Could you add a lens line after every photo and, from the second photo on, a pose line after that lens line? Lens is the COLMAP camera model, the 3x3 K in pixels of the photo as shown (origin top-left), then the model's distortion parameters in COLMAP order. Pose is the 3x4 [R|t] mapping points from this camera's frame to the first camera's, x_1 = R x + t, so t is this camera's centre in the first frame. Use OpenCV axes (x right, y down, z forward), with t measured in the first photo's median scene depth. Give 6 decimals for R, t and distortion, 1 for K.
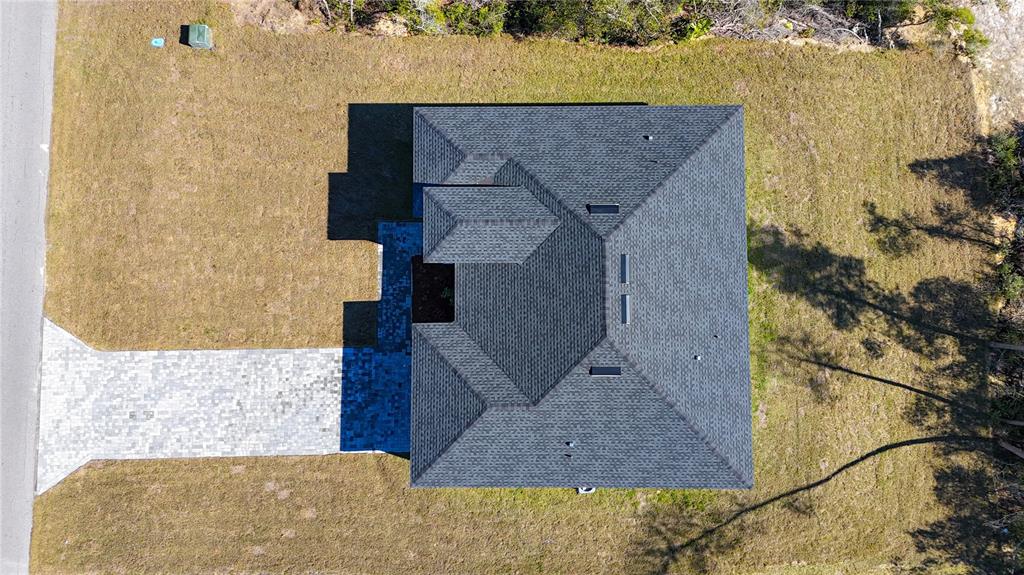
lens RADIAL K [[745.3, 0, 512.0], [0, 745.3, 287.5], [0, 0, 1]] dist [0.061340, -0.074860]
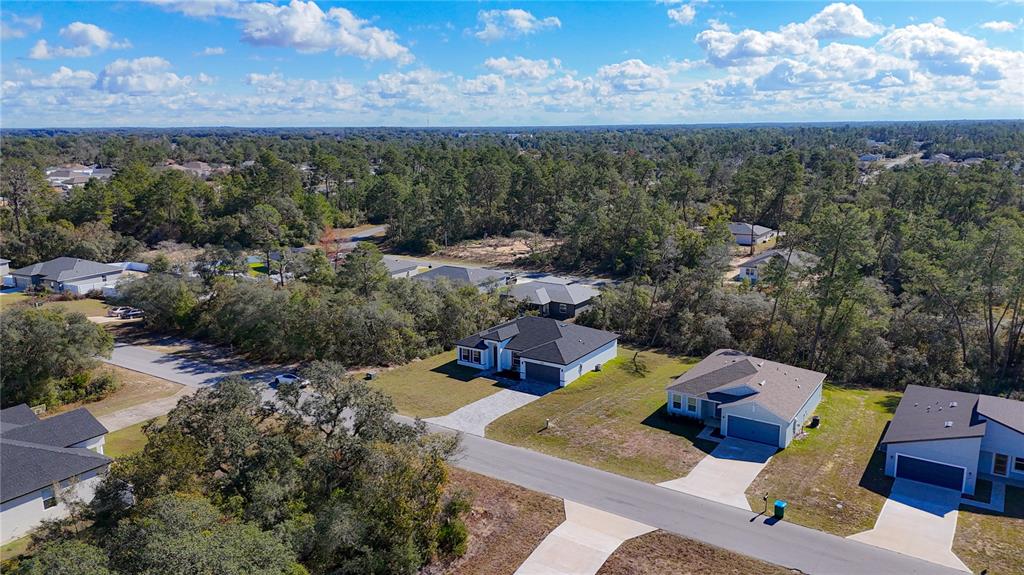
lens RADIAL K [[745.3, 0, 512.0], [0, 745.3, 287.5], [0, 0, 1]] dist [0.061340, -0.074860]
pose [[0.555566, -0.170684, 0.813765, -2.146382], [0.828580, 0.195214, -0.524735, 1.313967], [-0.069294, 0.965794, 0.249880, 0.060255]]
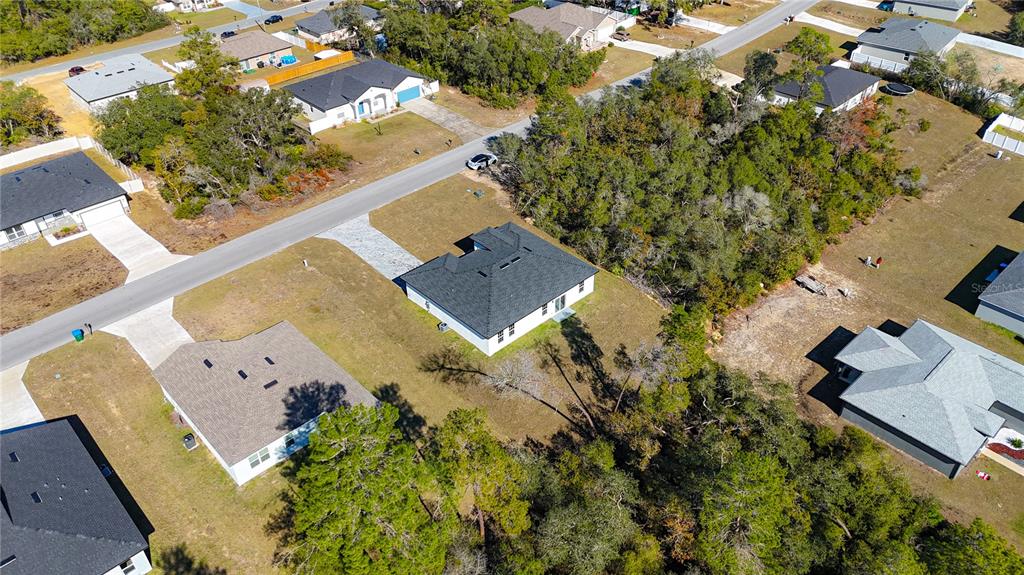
lens RADIAL K [[745.3, 0, 512.0], [0, 745.3, 287.5], [0, 0, 1]] dist [0.061340, -0.074860]
pose [[0.685934, 0.434602, -0.583623, 1.495833], [-0.723029, 0.497453, -0.479343, 1.117412], [0.082002, 0.750774, 0.655449, -0.585506]]
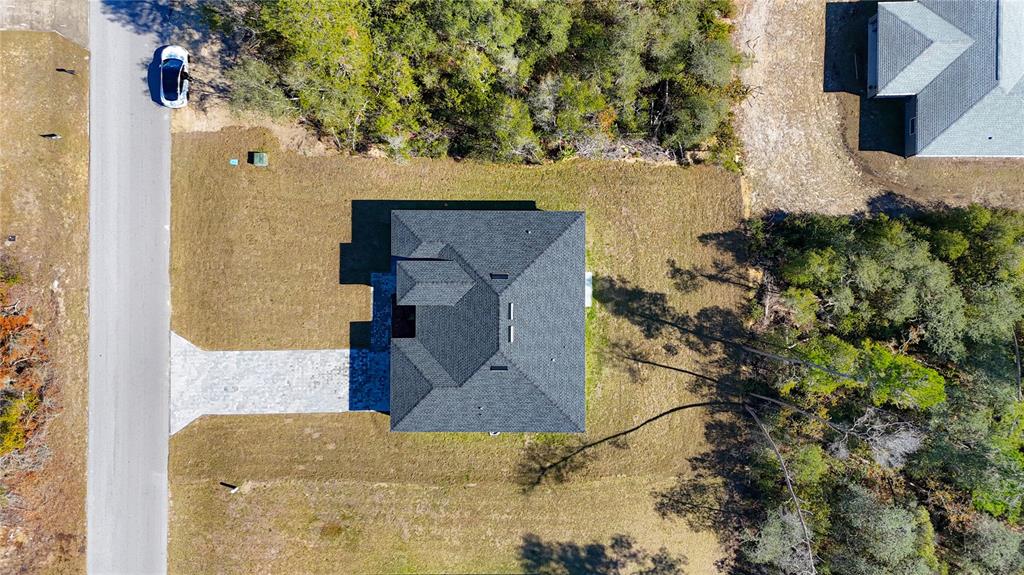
lens RADIAL K [[740.8, 0, 512.0], [0, 740.8, 287.5], [0, 0, 1]] dist [0.101749, -0.239571]
pose [[0.999938, 0.005983, 0.009377, 0.117987], [-0.006672, 0.997142, 0.075253, -0.182980], [-0.008900, -0.075310, 0.997120, -0.644235]]
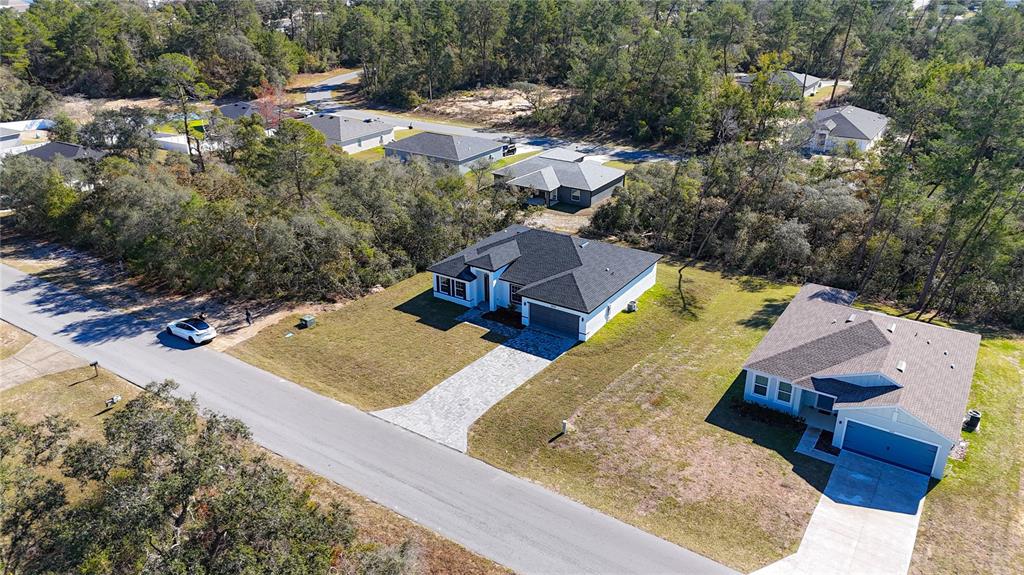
lens RADIAL K [[745.3, 0, 512.0], [0, 745.3, 287.5], [0, 0, 1]] dist [0.061340, -0.074860]
pose [[0.554437, -0.335077, 0.761790, -1.456510], [0.828854, 0.304646, -0.469246, 0.854276], [-0.074842, 0.891580, 0.446637, 0.119660]]
